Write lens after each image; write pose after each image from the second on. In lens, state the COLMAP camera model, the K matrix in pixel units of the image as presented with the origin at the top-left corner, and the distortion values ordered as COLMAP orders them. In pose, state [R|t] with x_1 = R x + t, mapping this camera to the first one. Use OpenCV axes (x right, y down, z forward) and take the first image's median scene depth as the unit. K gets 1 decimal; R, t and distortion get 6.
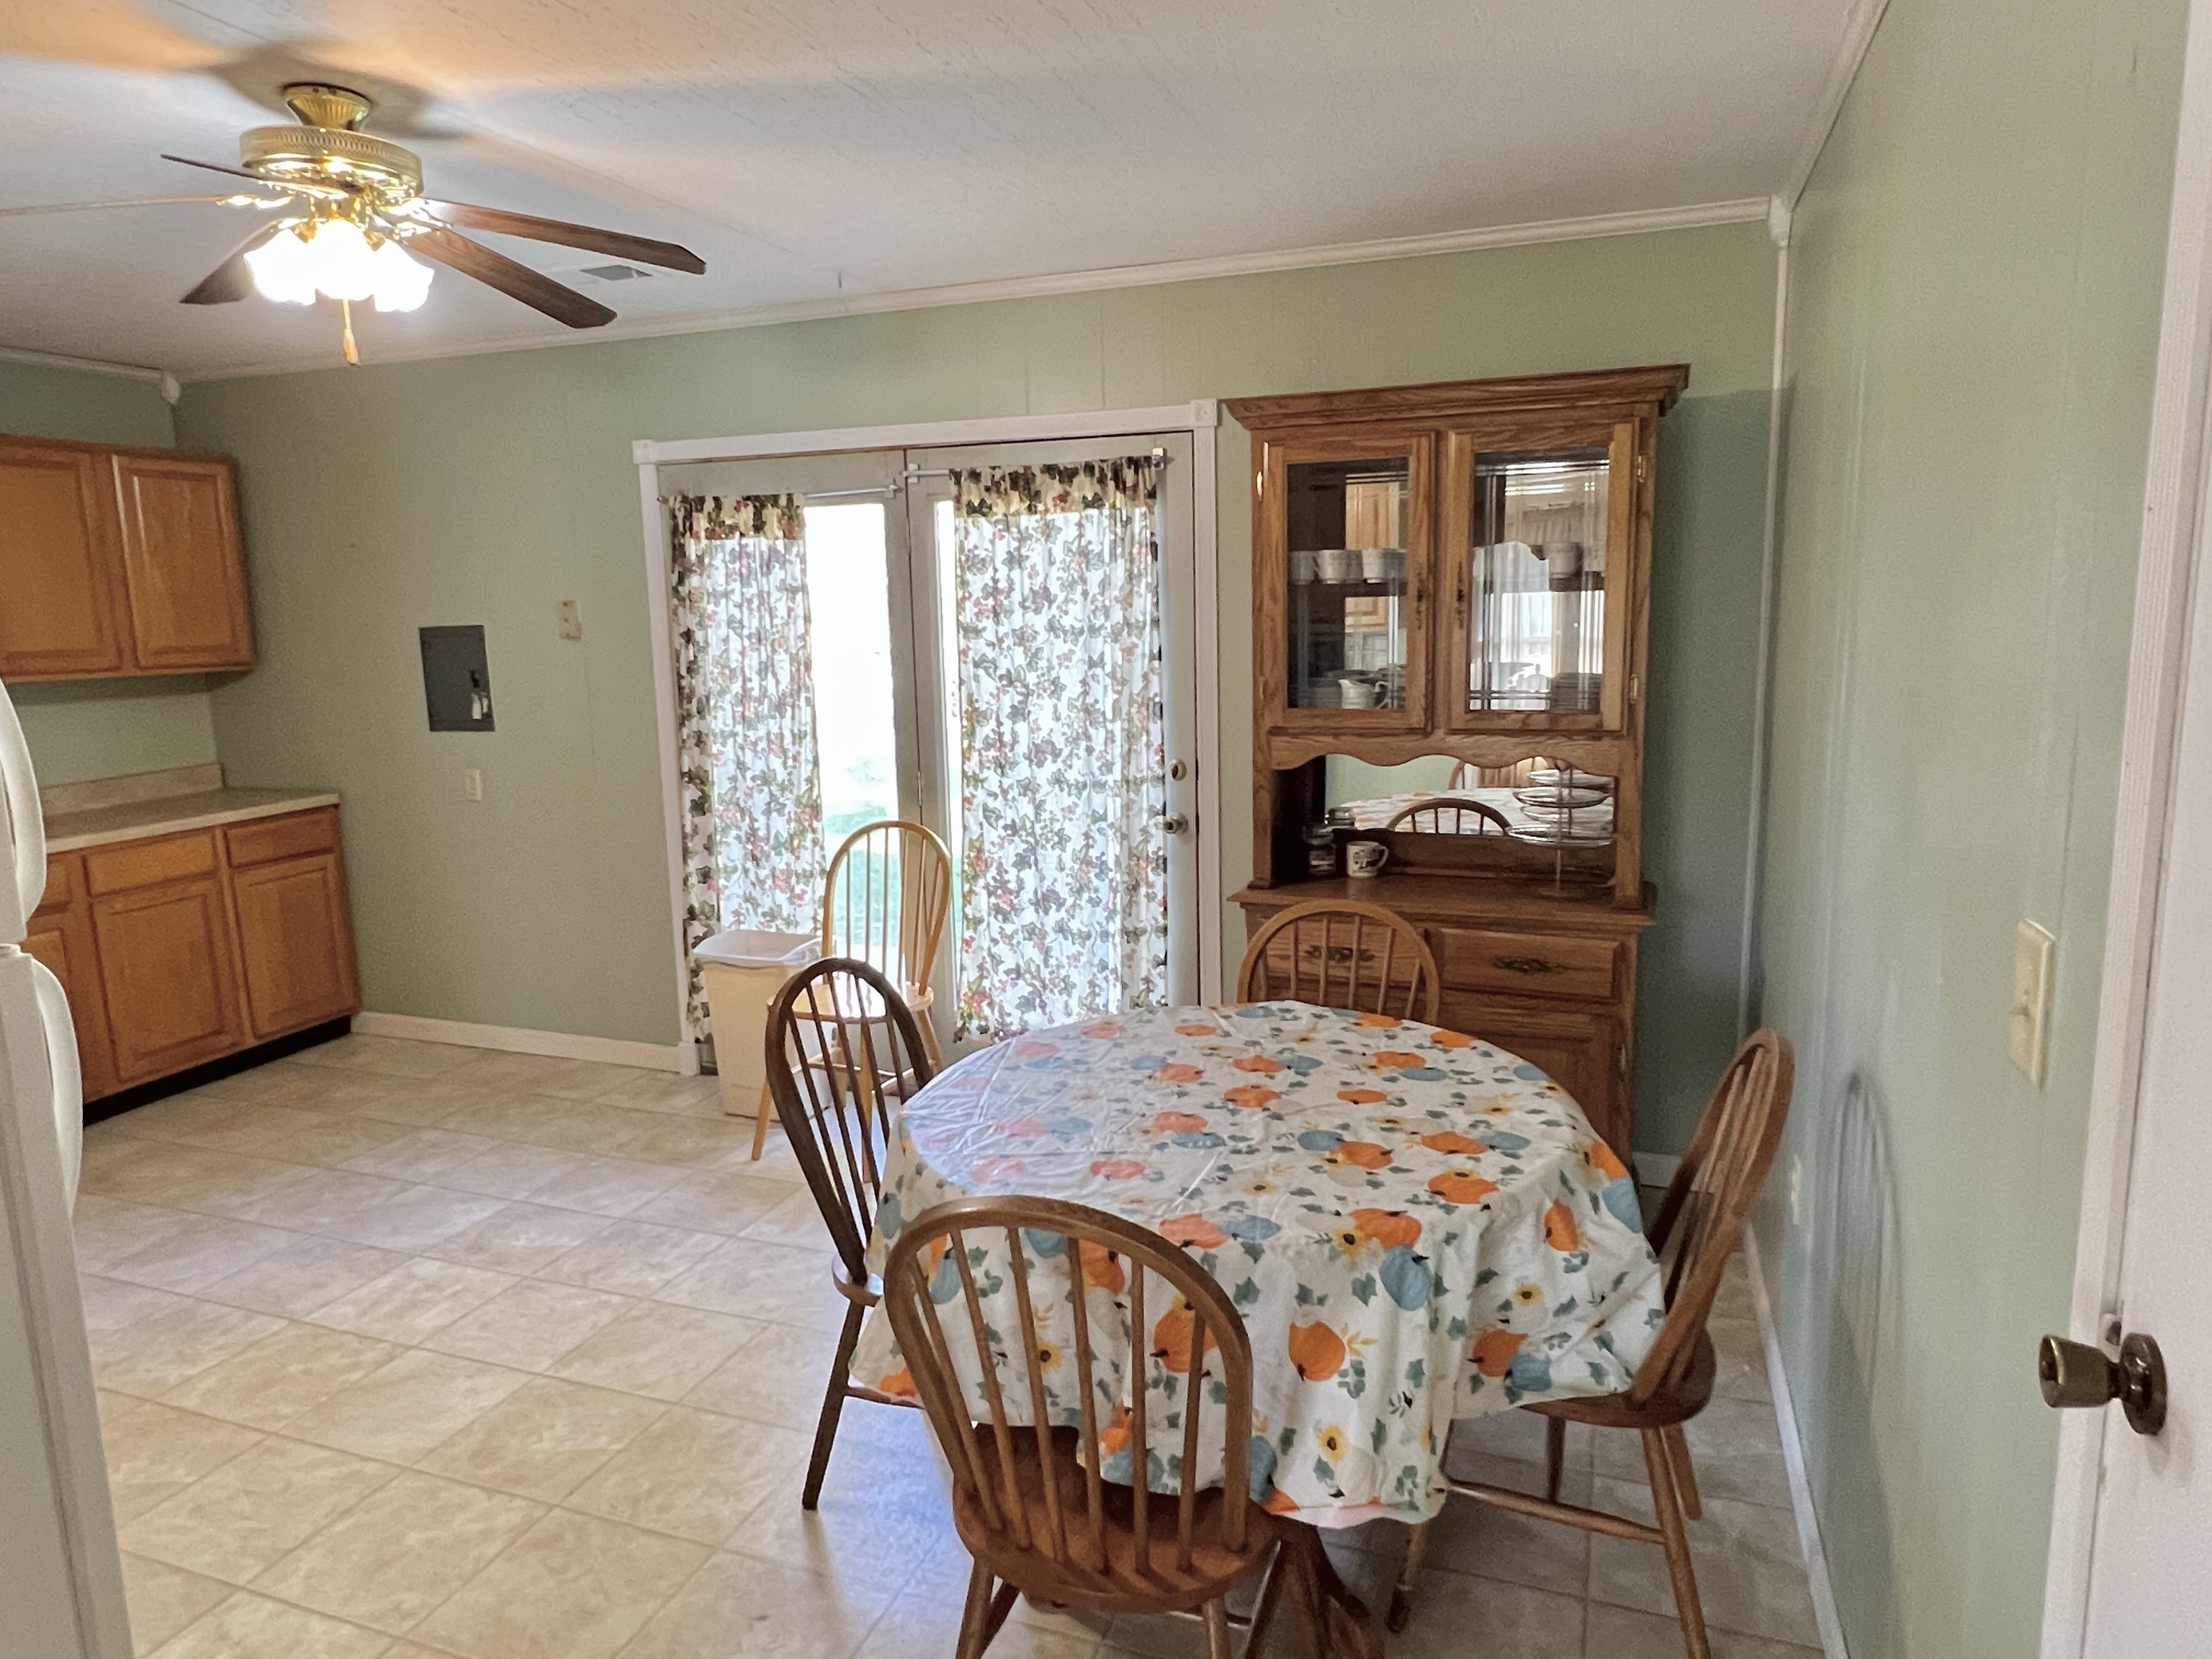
lens RADIAL K [[1391.5, 0, 1106.0], [0, 1391.5, 829.5], [0, 0, 1]] dist [0.002185, 0.005274]
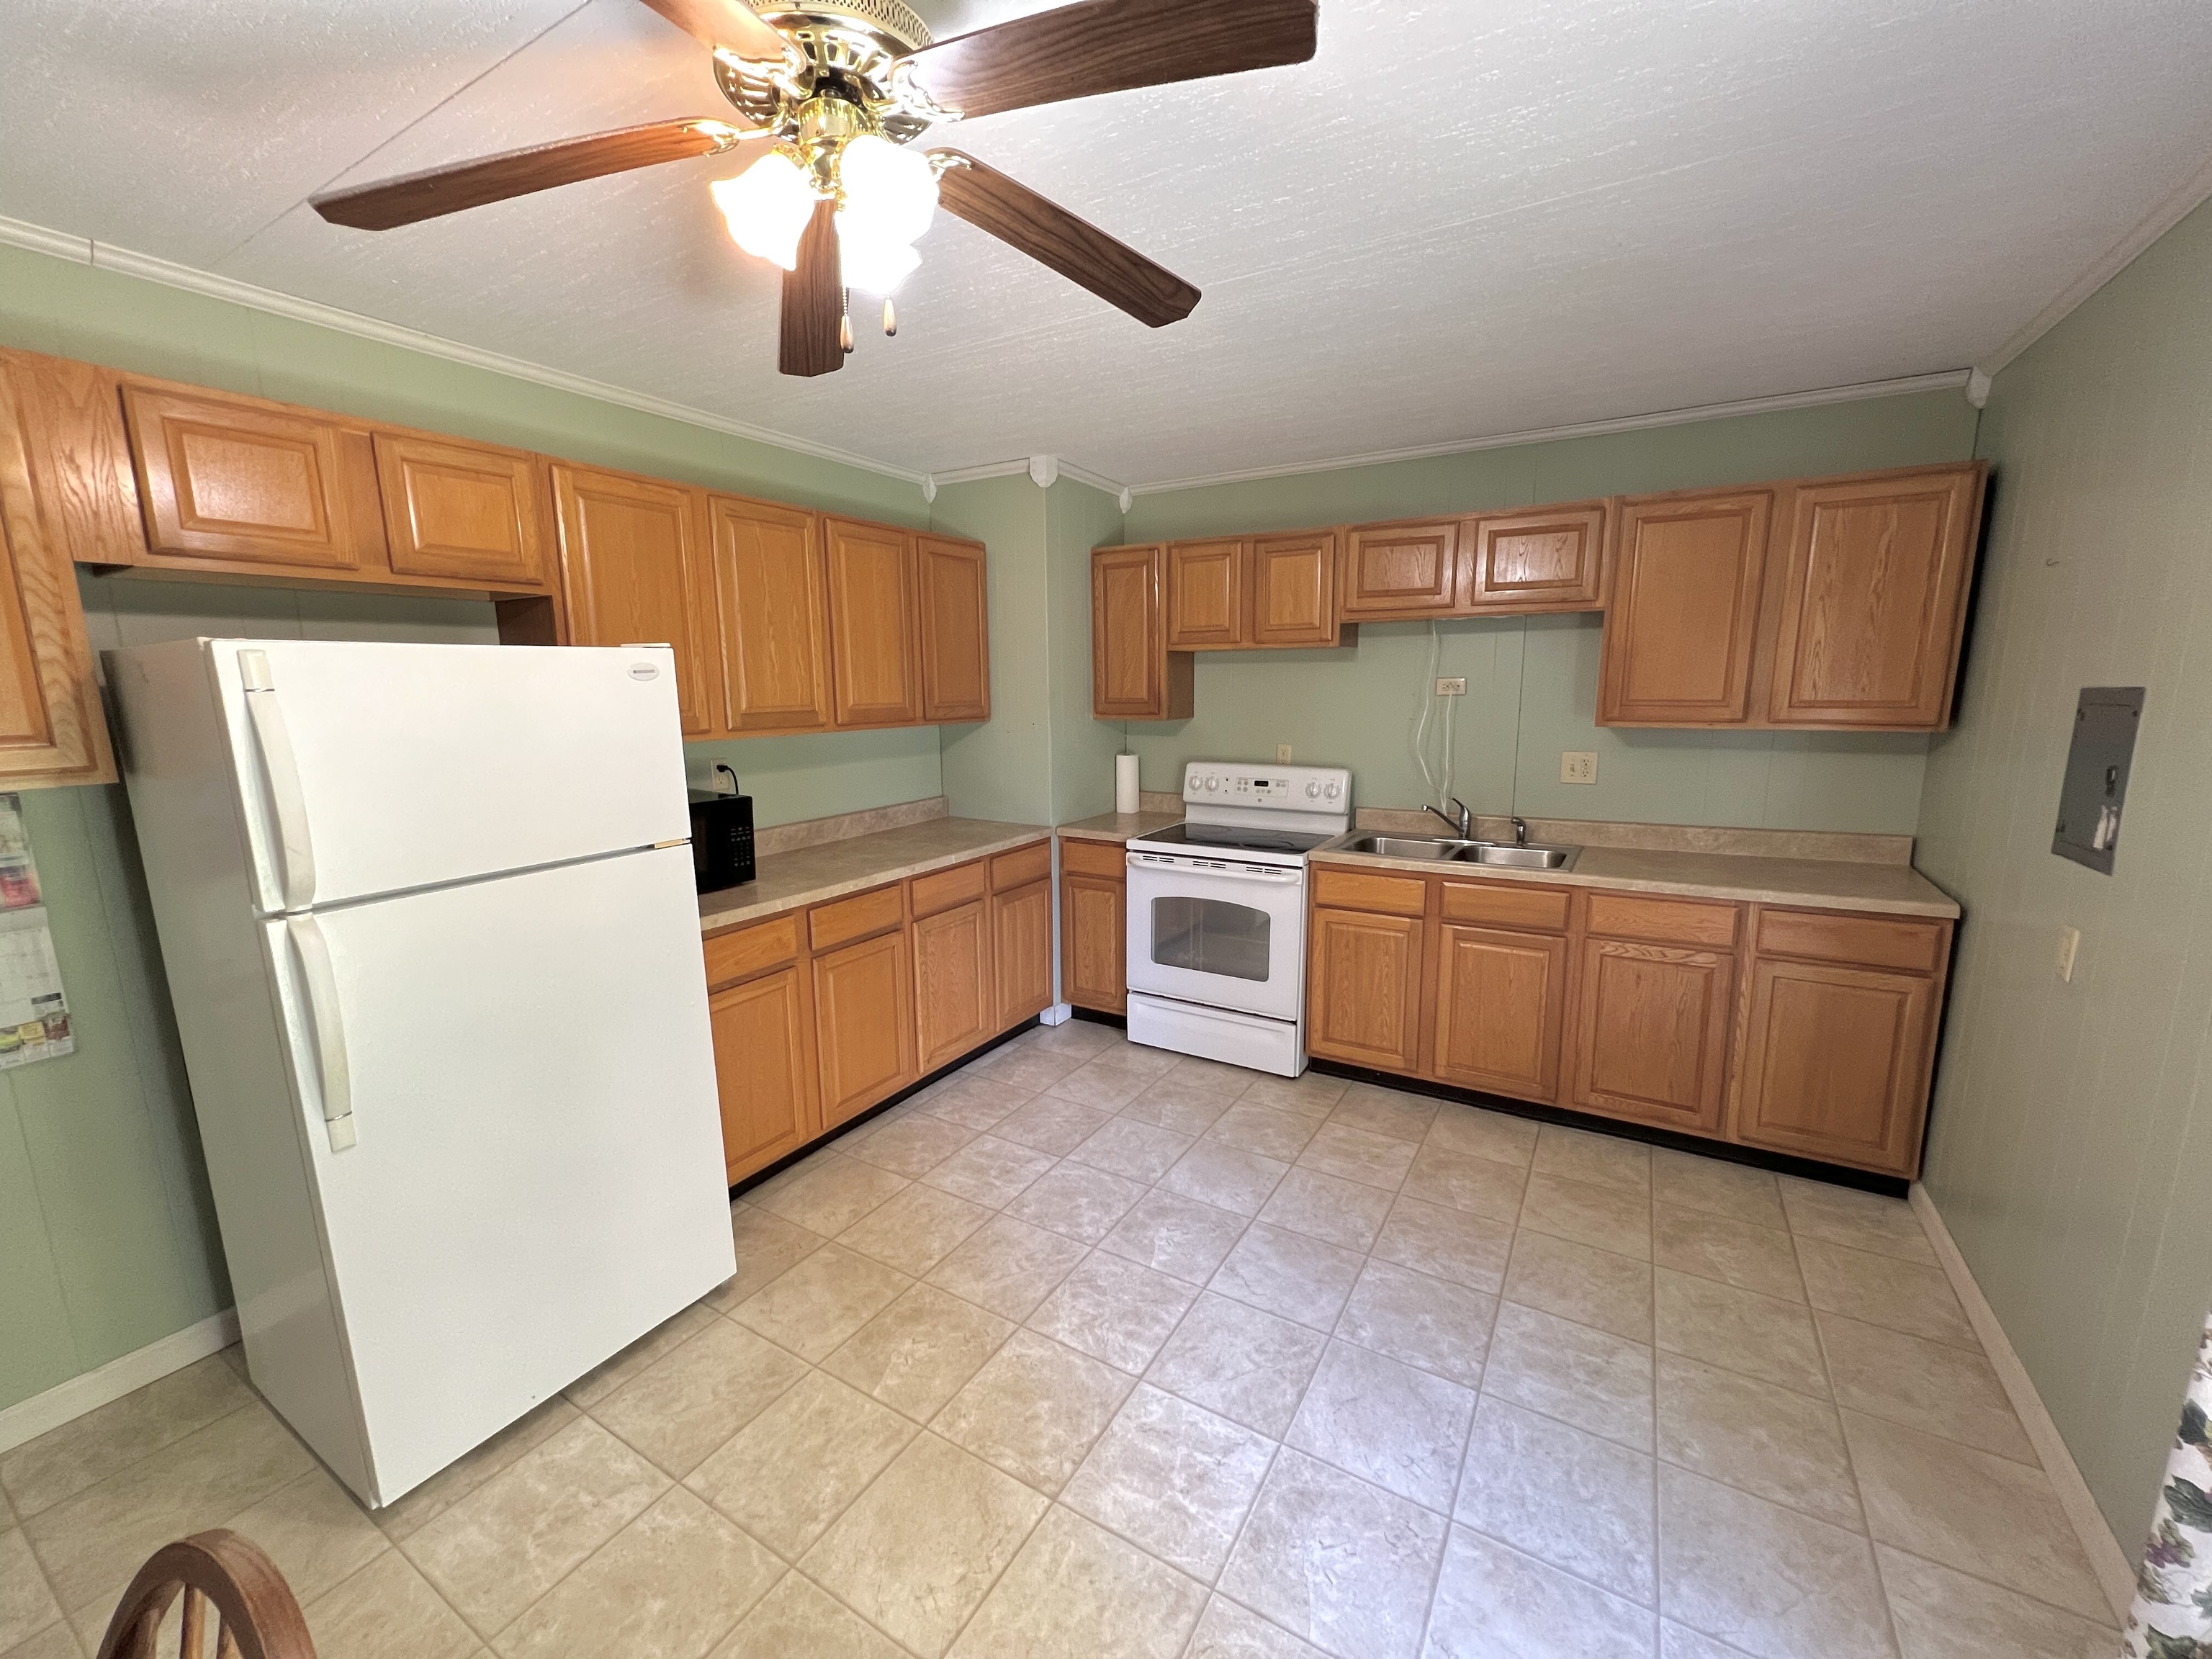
lens RADIAL K [[877.5, 0, 1116.8], [0, 877.5, 837.0], [0, 0, 1]] dist [-0.000112, 0.000170]
pose [[-0.172191, 0.197082, -0.965147, -0.030435], [-0.145856, 0.963881, 0.222845, -0.111970], [0.974206, 0.179144, -0.137226, 0.688546]]
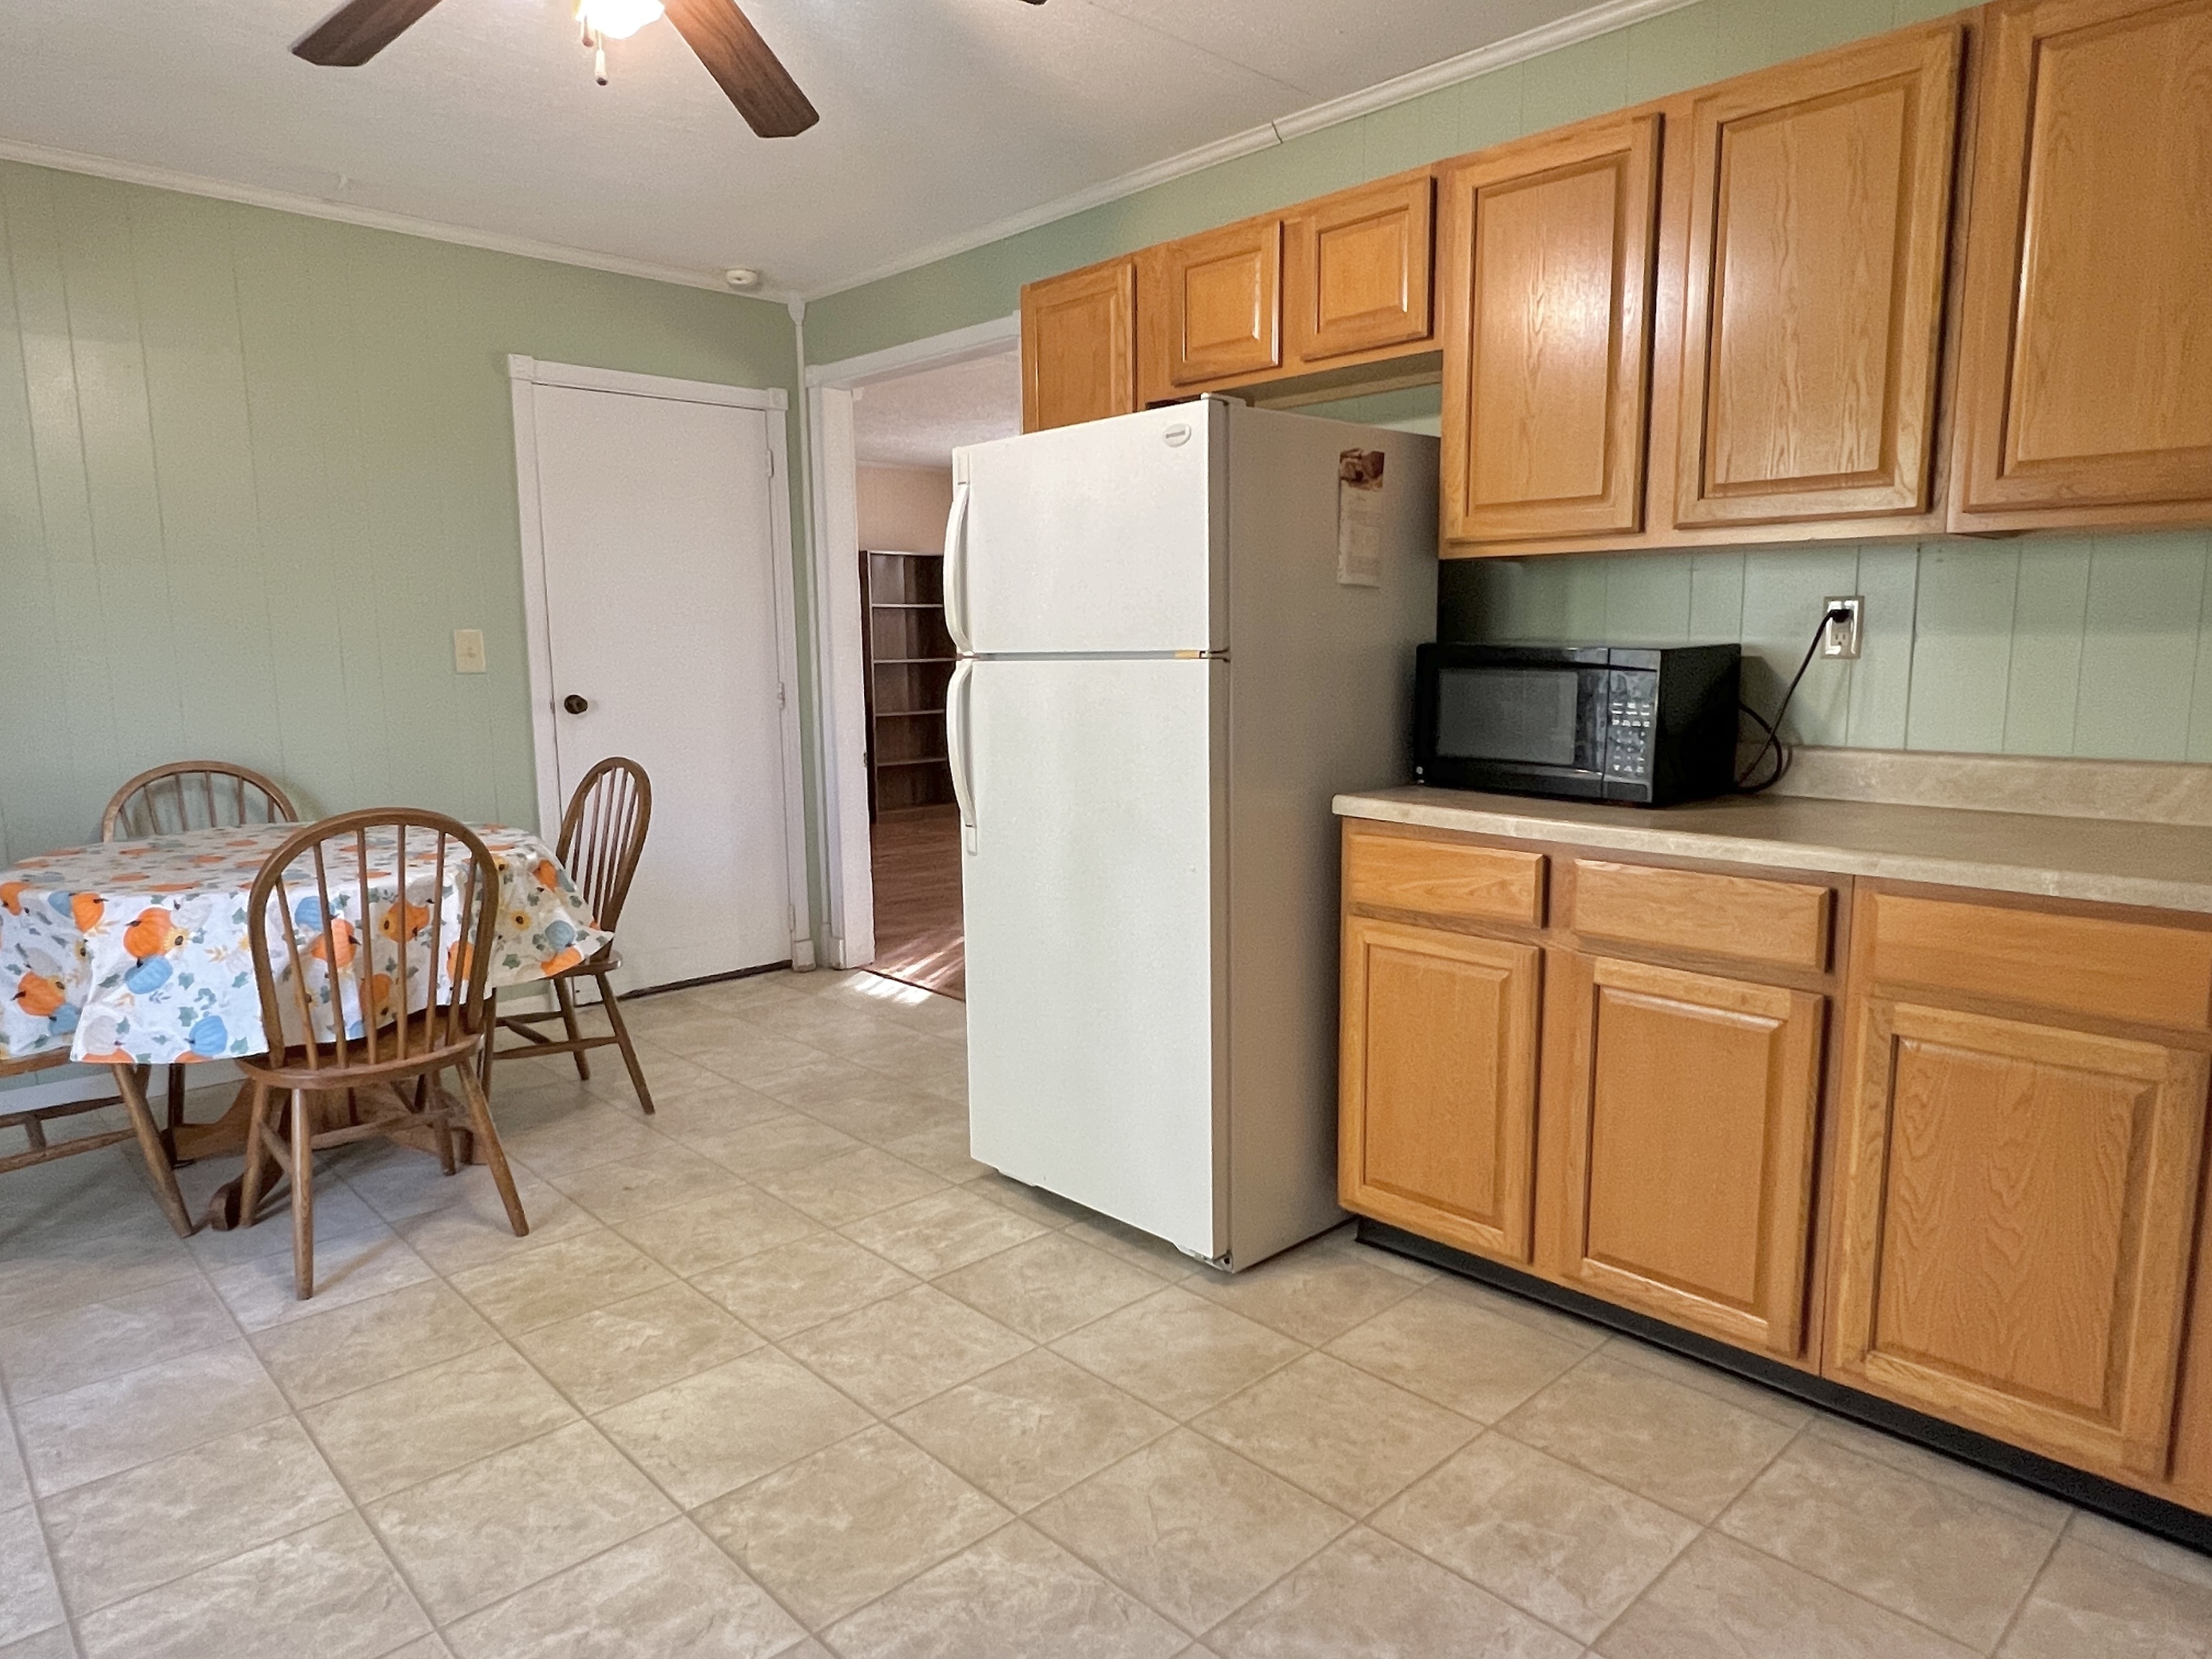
lens RADIAL K [[1391.5, 0, 1106.0], [0, 1391.5, 829.5], [0, 0, 1]] dist [0.002185, 0.005274]
pose [[-0.896688, -0.029372, 0.441688, -0.632957], [0.100863, 0.957993, 0.268471, -0.062853], [-0.431020, 0.285285, -0.856058, 0.917330]]
